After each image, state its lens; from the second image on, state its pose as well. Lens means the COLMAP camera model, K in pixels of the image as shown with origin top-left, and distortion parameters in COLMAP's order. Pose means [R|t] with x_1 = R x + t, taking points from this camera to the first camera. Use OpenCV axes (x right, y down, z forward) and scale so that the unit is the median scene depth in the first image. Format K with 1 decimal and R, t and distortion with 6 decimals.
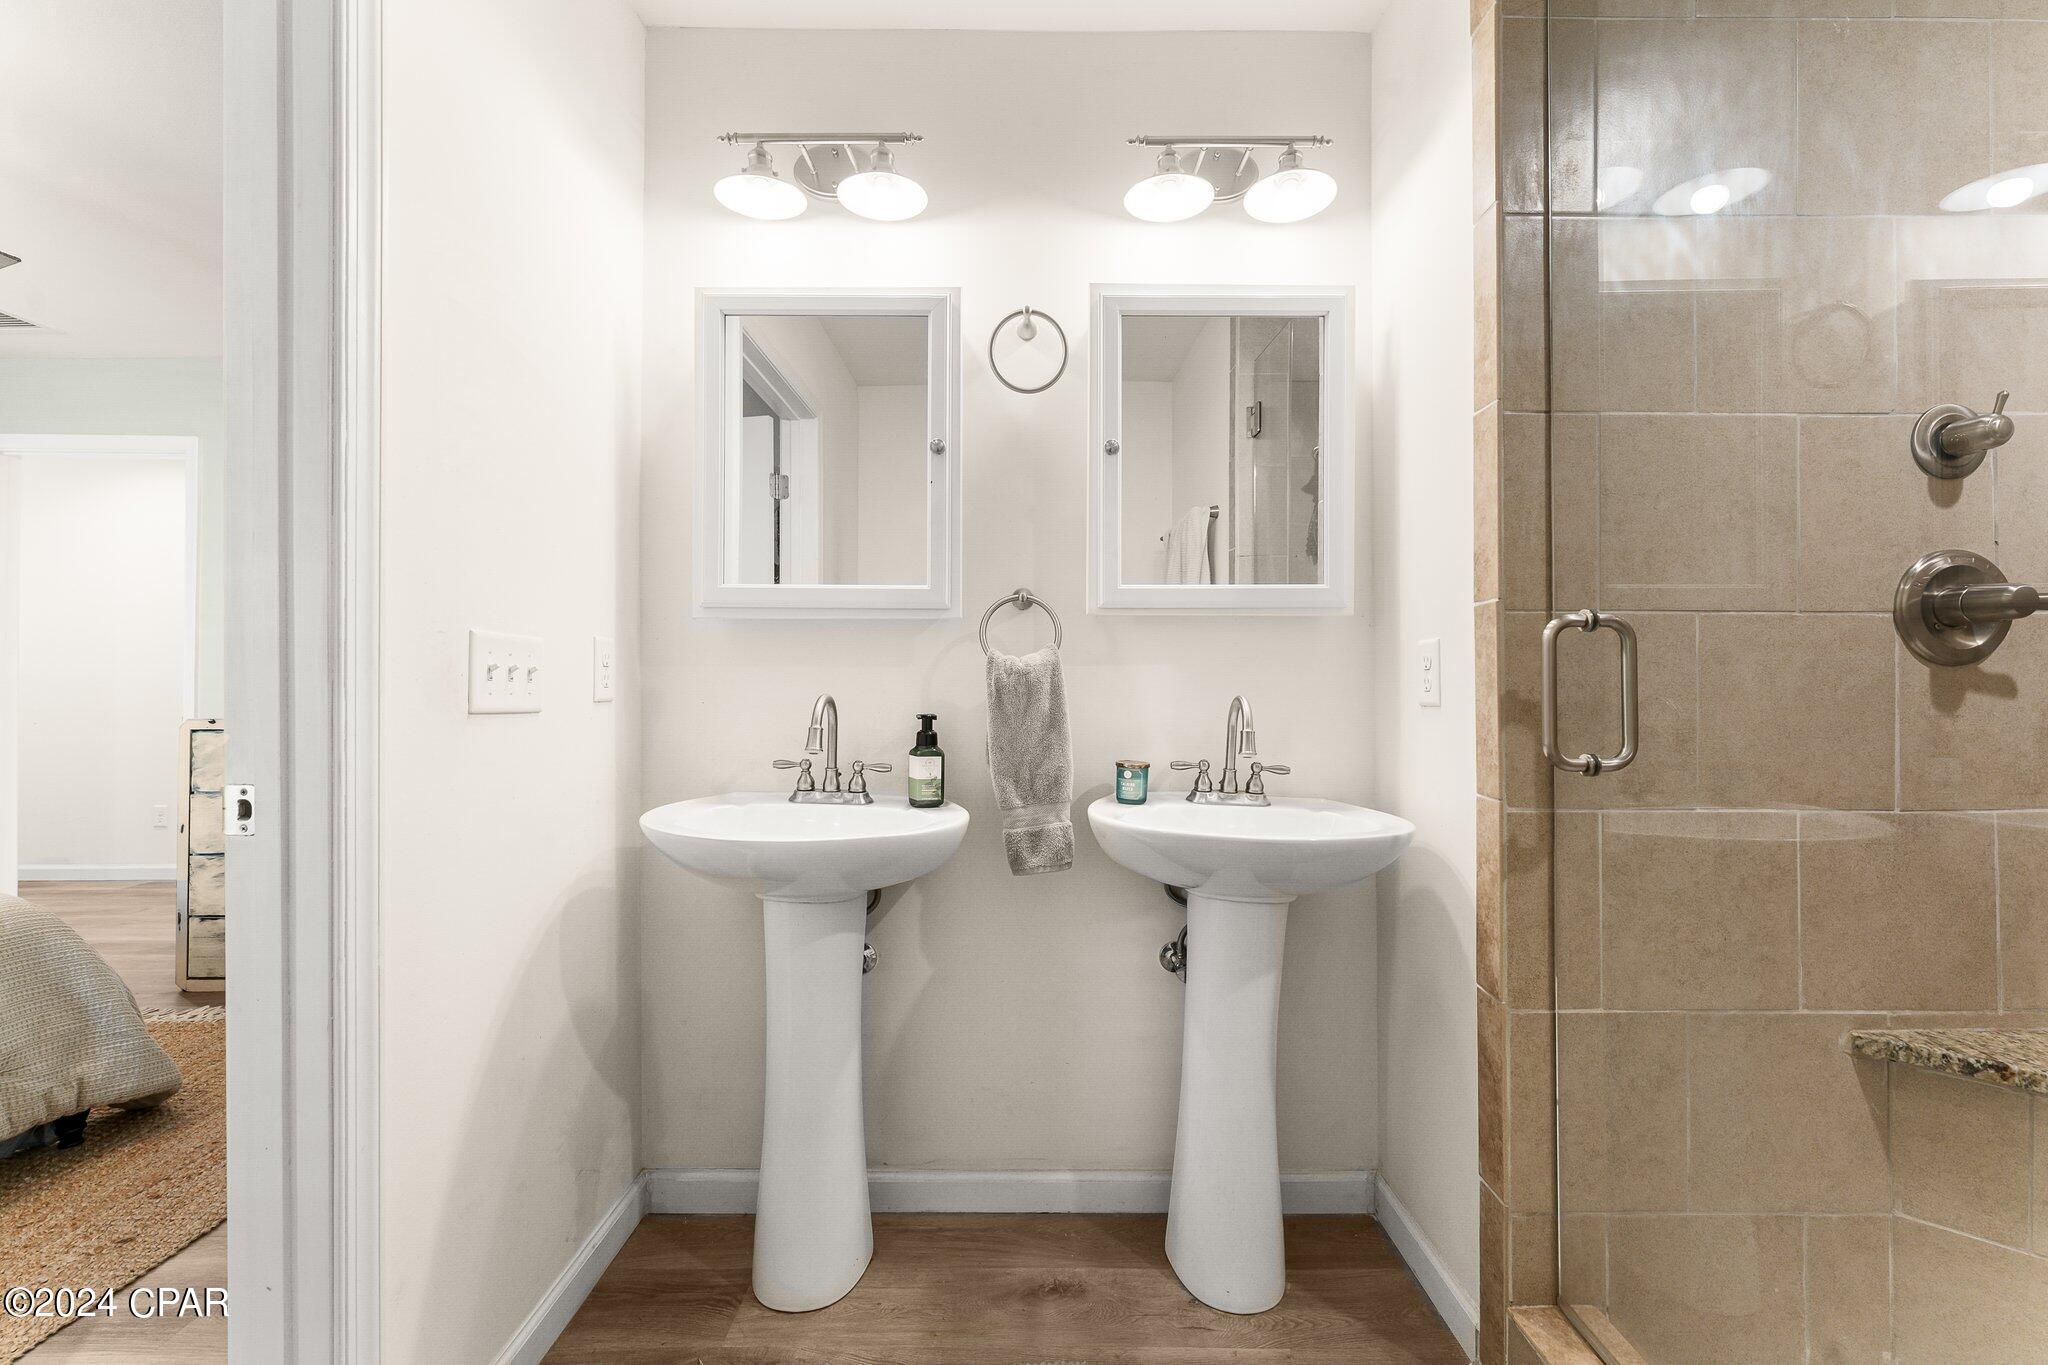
lens RADIAL K [[833.1, 0, 1025.8], [0, 833.1, 675.7], [0, 0, 1]] dist [-0.000008, -0.000004]
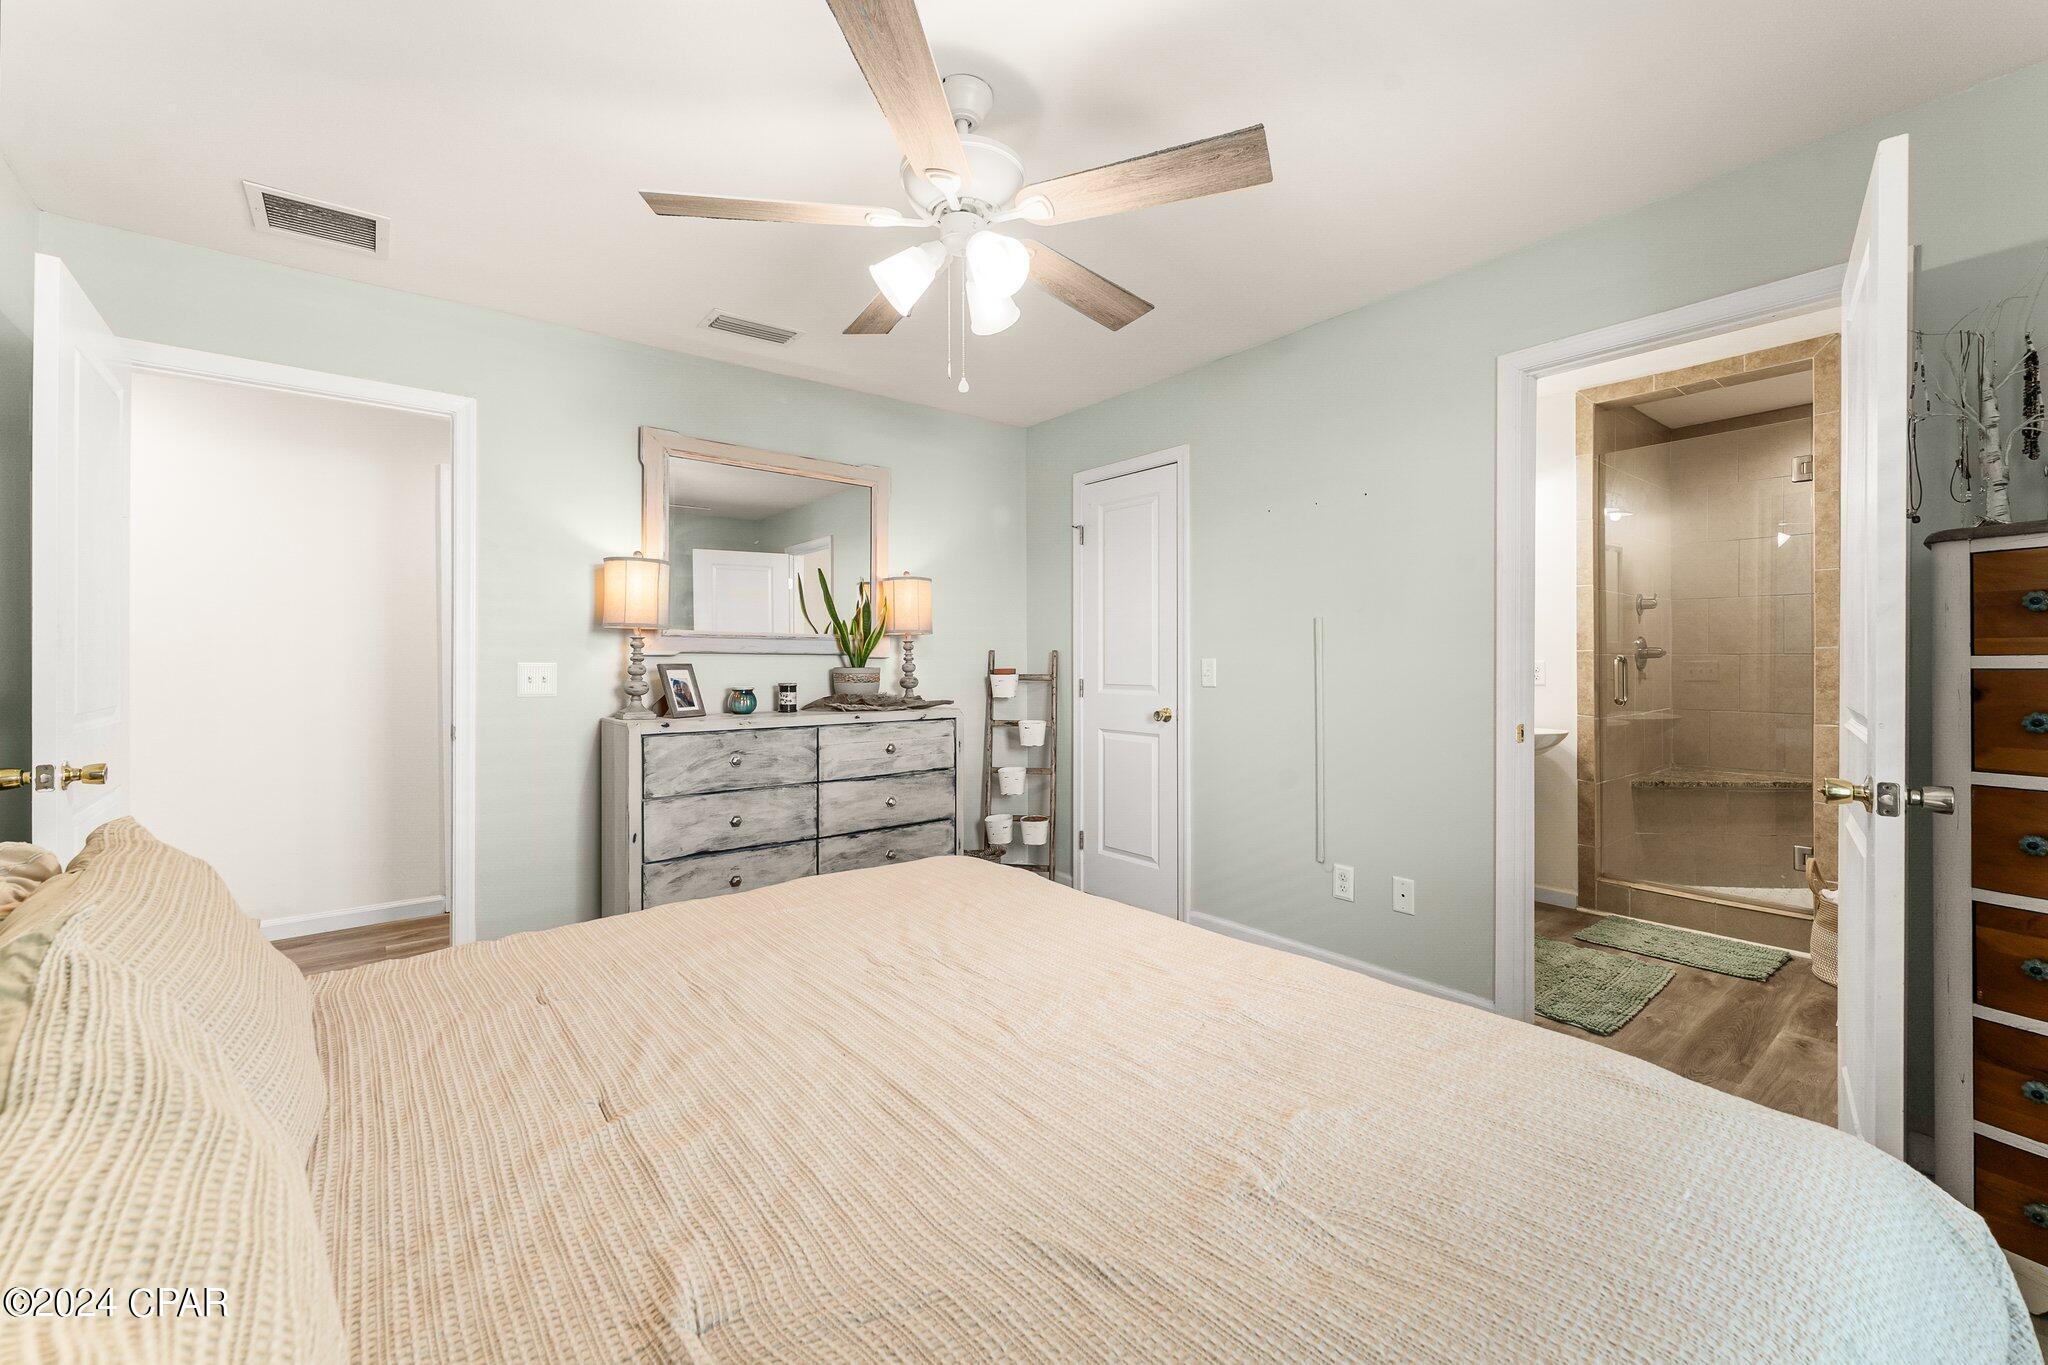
lens RADIAL K [[833.1, 0, 1023.7], [0, 833.1, 672.8], [0, 0, 1]] dist [-0.000008, -0.000004]
pose [[0.780304, -0.004742, 0.625383, -1.263087], [0.002461, 0.999987, 0.004512, -0.010502], [-0.625396, -0.001982, 0.780305, -0.032049]]
